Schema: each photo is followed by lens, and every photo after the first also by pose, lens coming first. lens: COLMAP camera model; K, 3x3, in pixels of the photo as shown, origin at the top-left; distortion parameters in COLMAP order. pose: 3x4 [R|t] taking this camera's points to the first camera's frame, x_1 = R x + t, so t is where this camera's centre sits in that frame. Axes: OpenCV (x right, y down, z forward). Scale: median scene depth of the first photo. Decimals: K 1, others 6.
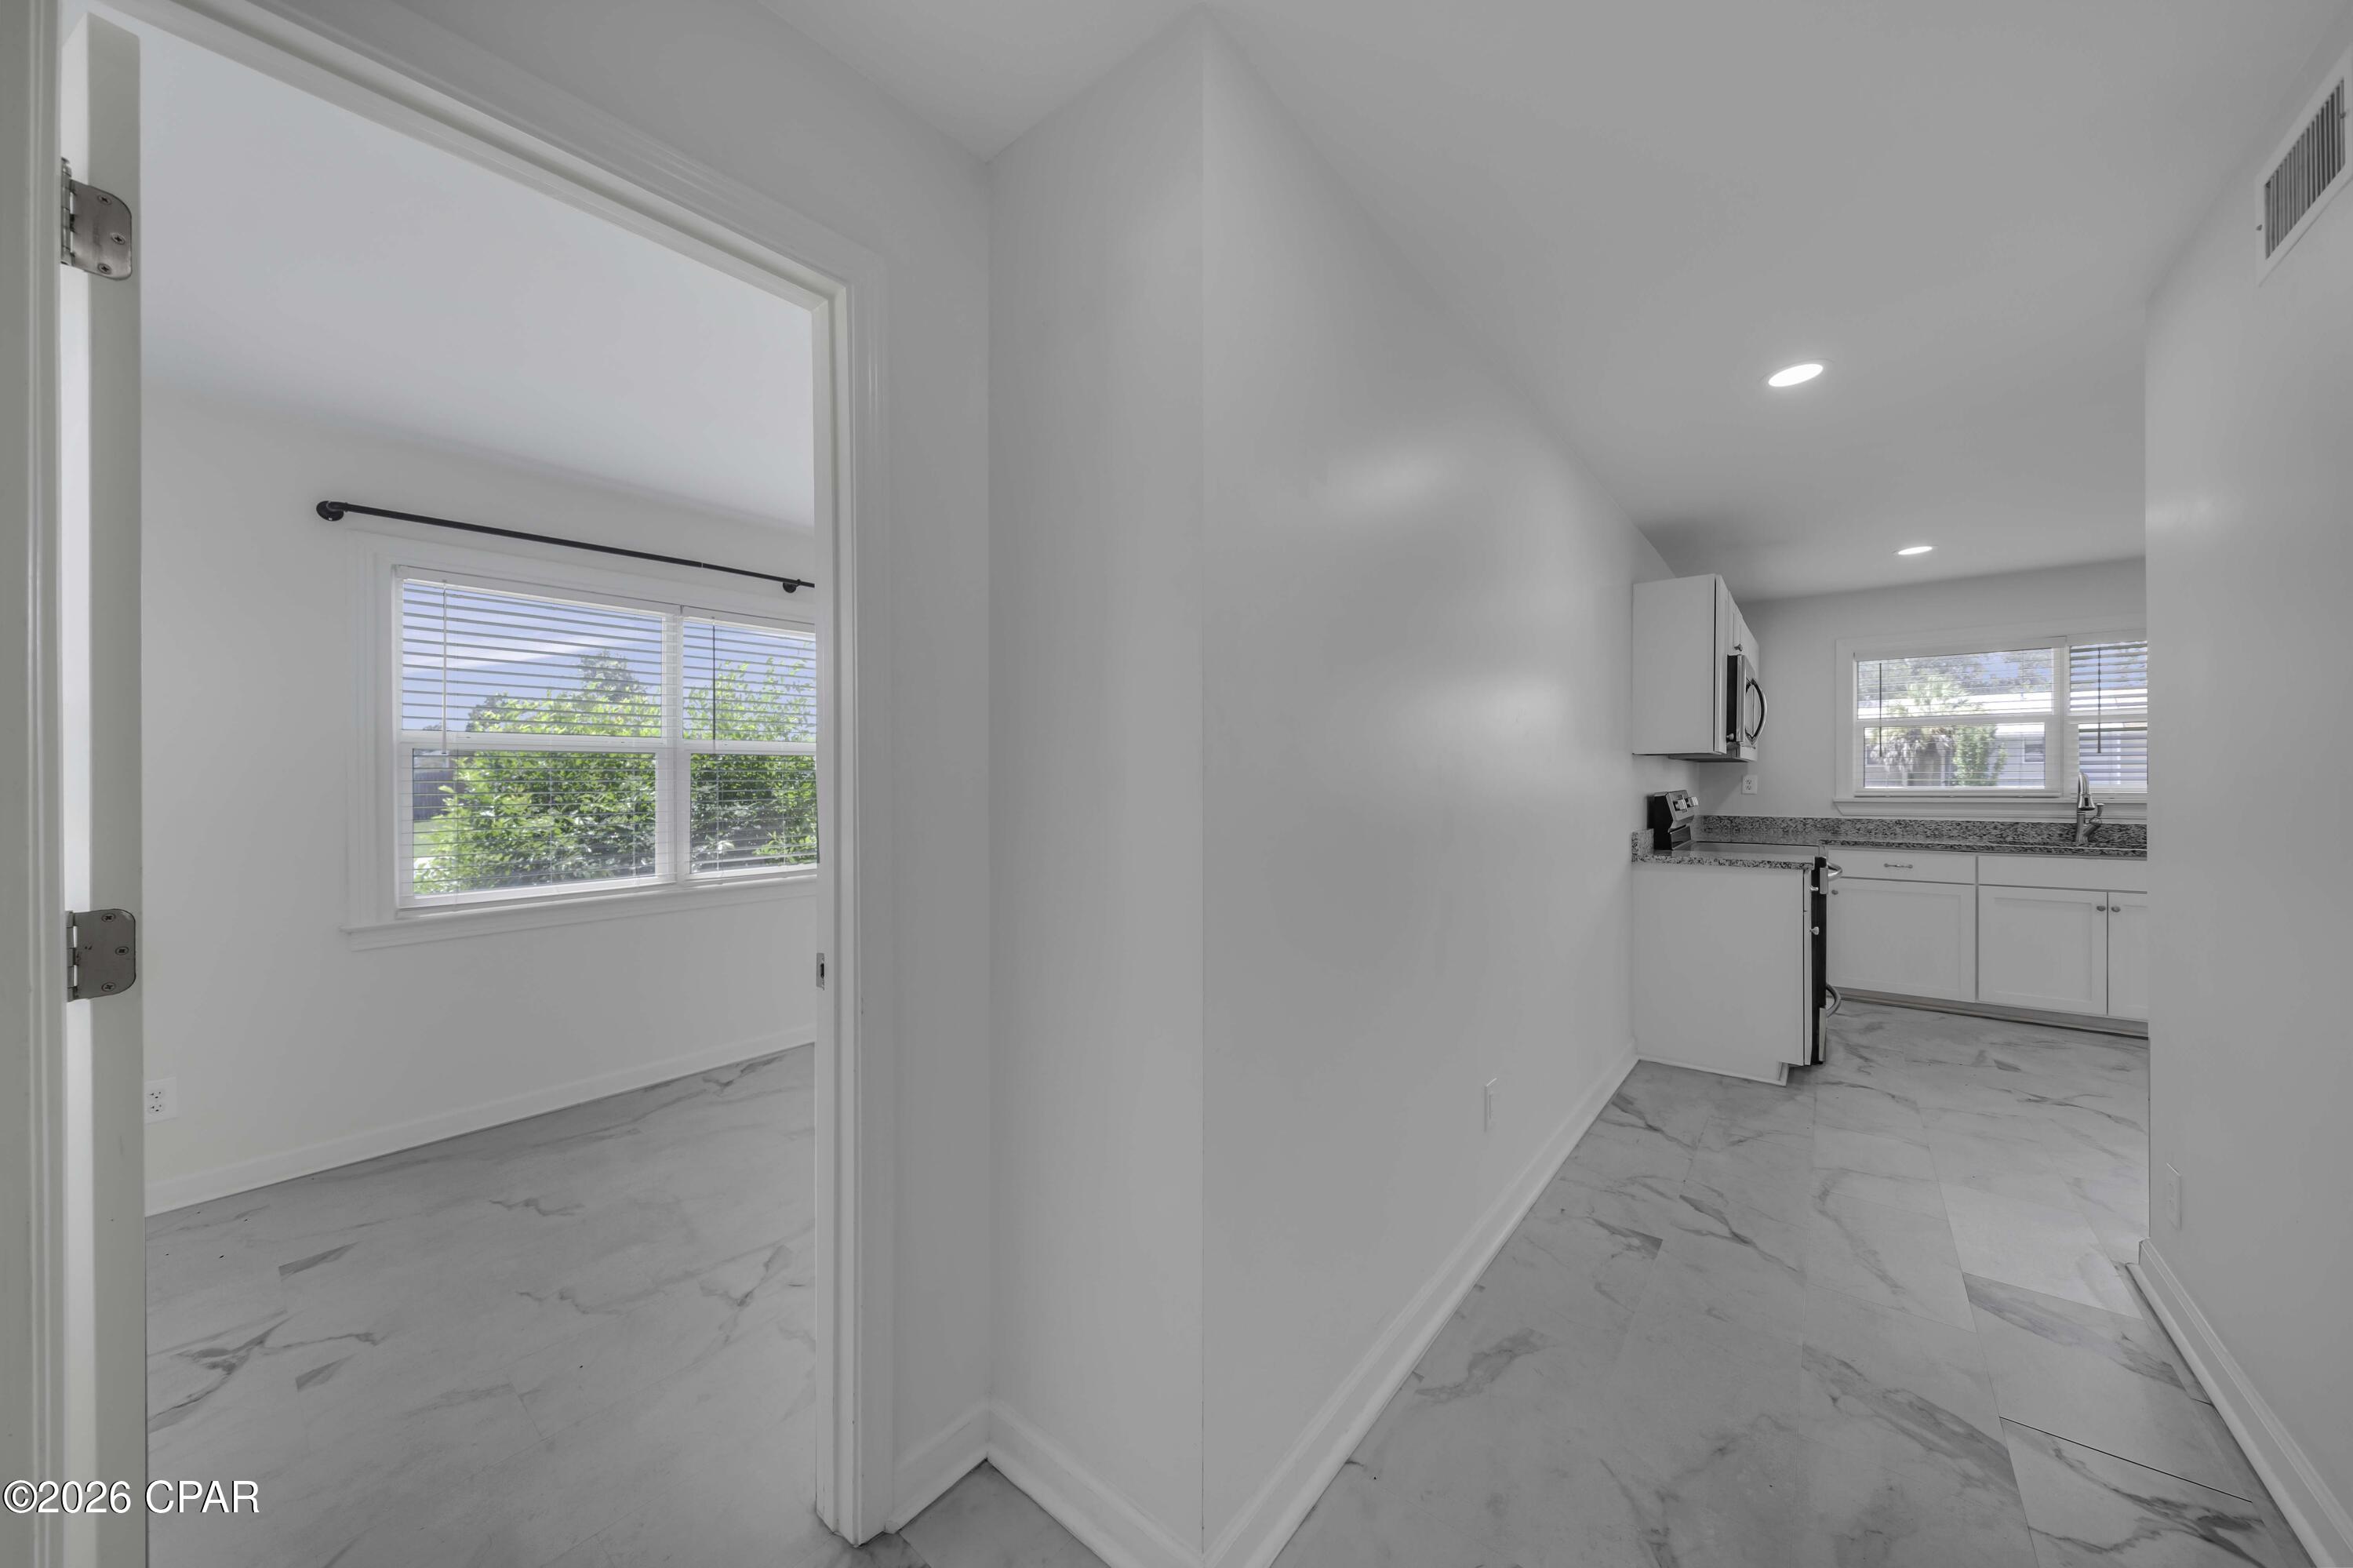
lens RADIAL K [[807.5, 0, 1175.3], [0, 807.5, 786.6], [0, 0, 1]] dist [-0.009055, 0.000044]
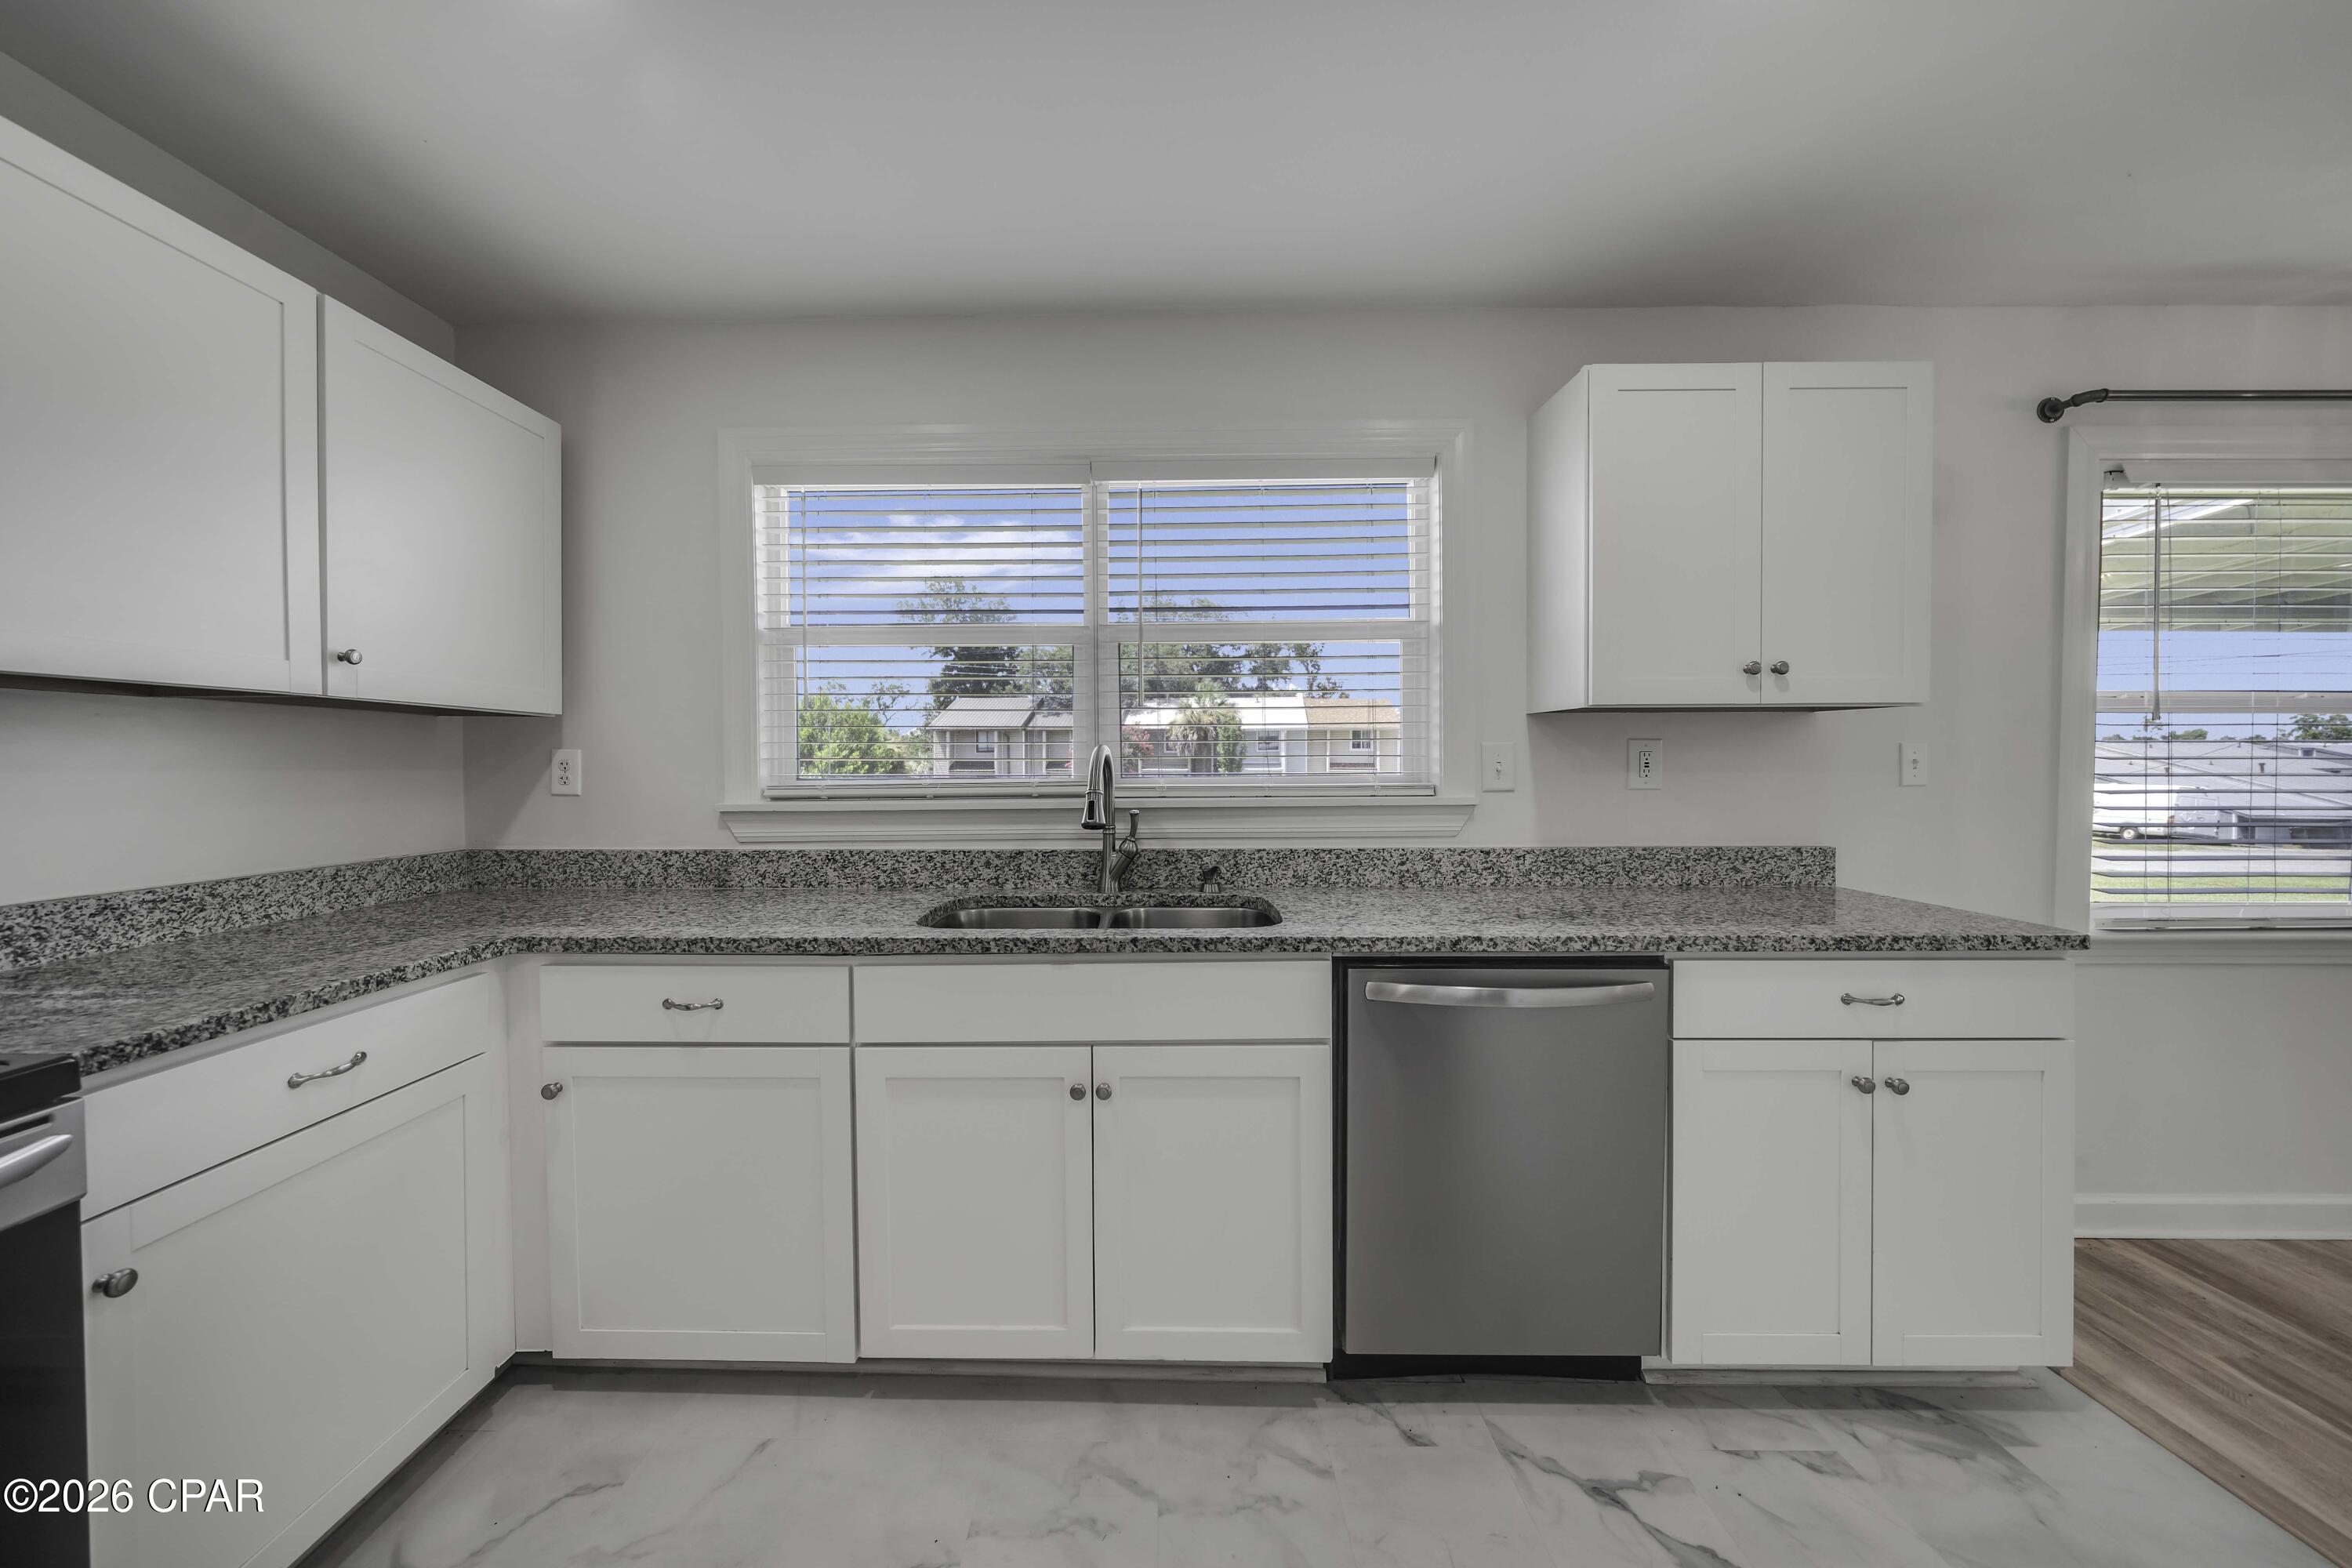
lens RADIAL K [[807.1, 0, 1174.8], [0, 807.1, 786.6], [0, 0, 1]] dist [-0.009055, 0.000044]
pose [[0.763183, -0.019137, 0.645899, 0.805142], [0.006428, 0.999737, 0.022026, -0.002627], [-0.646150, -0.012658, 0.763105, 0.573482]]
